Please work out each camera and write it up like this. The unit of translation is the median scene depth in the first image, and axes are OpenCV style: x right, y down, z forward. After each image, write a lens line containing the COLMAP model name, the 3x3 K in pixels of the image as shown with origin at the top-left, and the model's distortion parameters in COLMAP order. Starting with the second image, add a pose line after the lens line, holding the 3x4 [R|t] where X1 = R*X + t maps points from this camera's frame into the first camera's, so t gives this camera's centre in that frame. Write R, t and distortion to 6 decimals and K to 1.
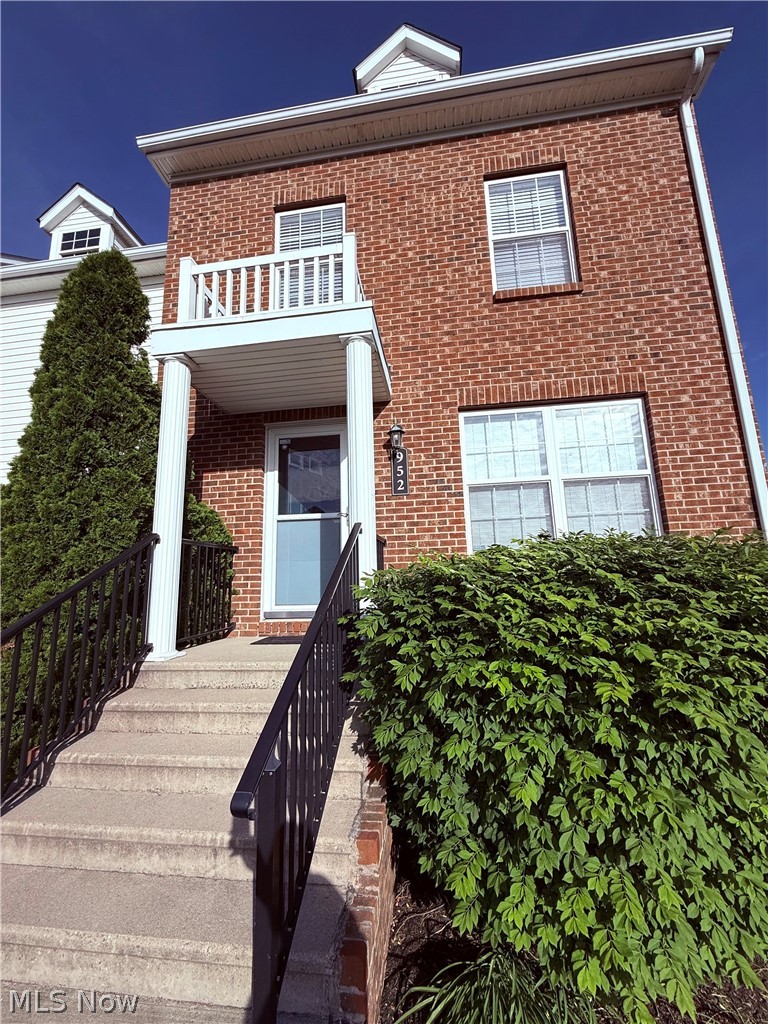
lens RADIAL K [[409.9, 0, 382.5], [0, 409.9, 506.8], [0, 0, 1]] dist [0.000118, 0.000109]
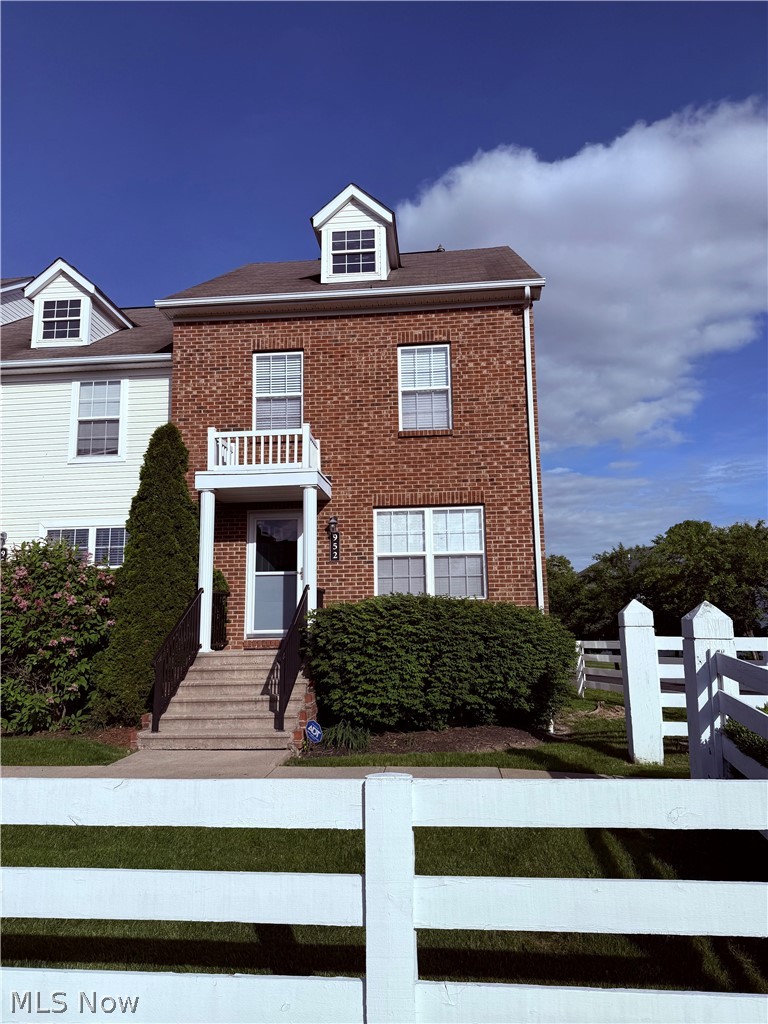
lens RADIAL K [[714.3, 0, 386.6], [0, 714.3, 512.9], [0, 0, 1]] dist [0.058729, -0.006424]
pose [[0.998815, 0.020411, 0.044175, 0.116398], [-0.021245, 0.999603, 0.018504, -0.270335], [-0.043780, -0.019420, 0.998852, -1.763721]]
